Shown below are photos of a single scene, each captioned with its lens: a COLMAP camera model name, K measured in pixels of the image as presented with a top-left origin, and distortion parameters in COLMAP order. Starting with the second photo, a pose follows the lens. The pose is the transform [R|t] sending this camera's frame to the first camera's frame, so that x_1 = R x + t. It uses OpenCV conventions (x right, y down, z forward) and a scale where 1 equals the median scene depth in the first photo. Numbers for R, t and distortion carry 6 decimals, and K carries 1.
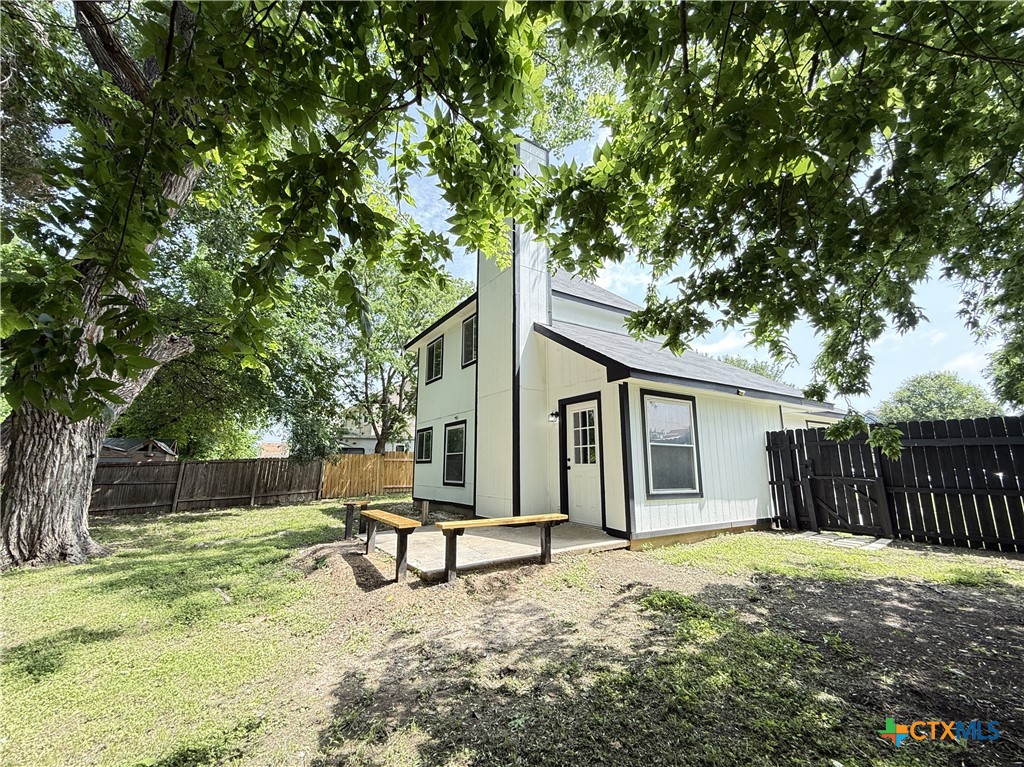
lens RADIAL K [[413.1, 0, 507.8], [0, 413.1, 385.0], [0, 0, 1]] dist [0.000960, -0.000211]
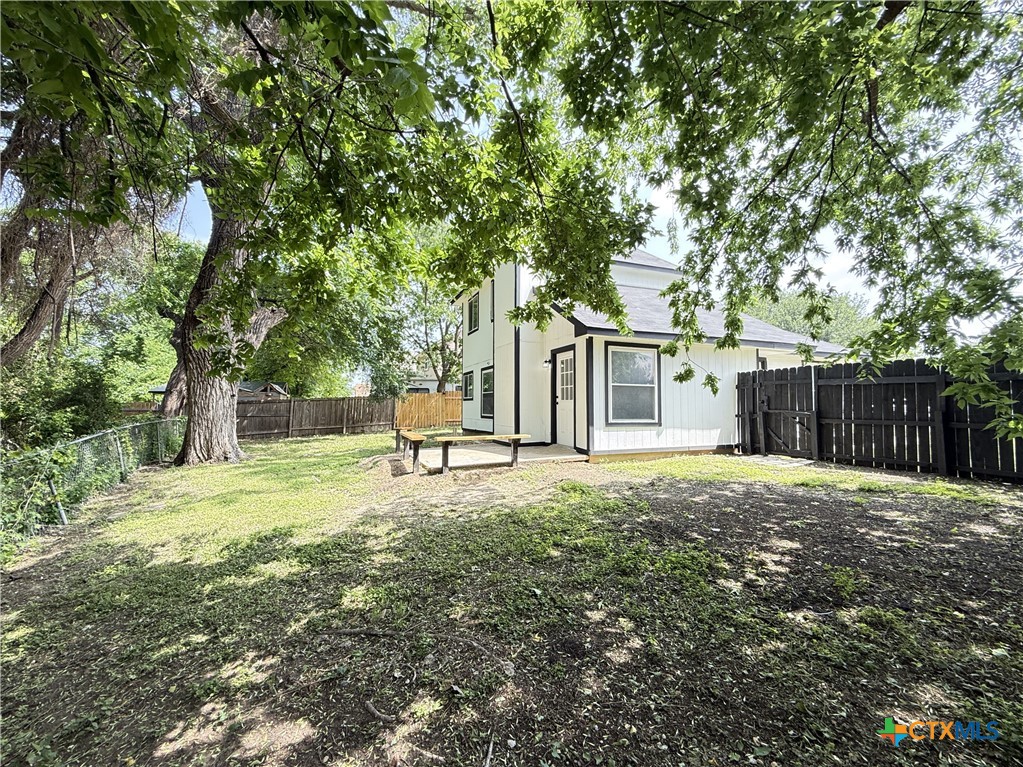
lens RADIAL K [[412.7, 0, 514.9], [0, 412.7, 383.9], [0, 0, 1]] dist [0.000960, -0.000211]
pose [[0.984996, -0.008783, -0.172353, 0.245246], [0.033512, 0.989427, 0.141103, -0.044757], [0.169292, -0.144762, 0.974876, -0.266301]]
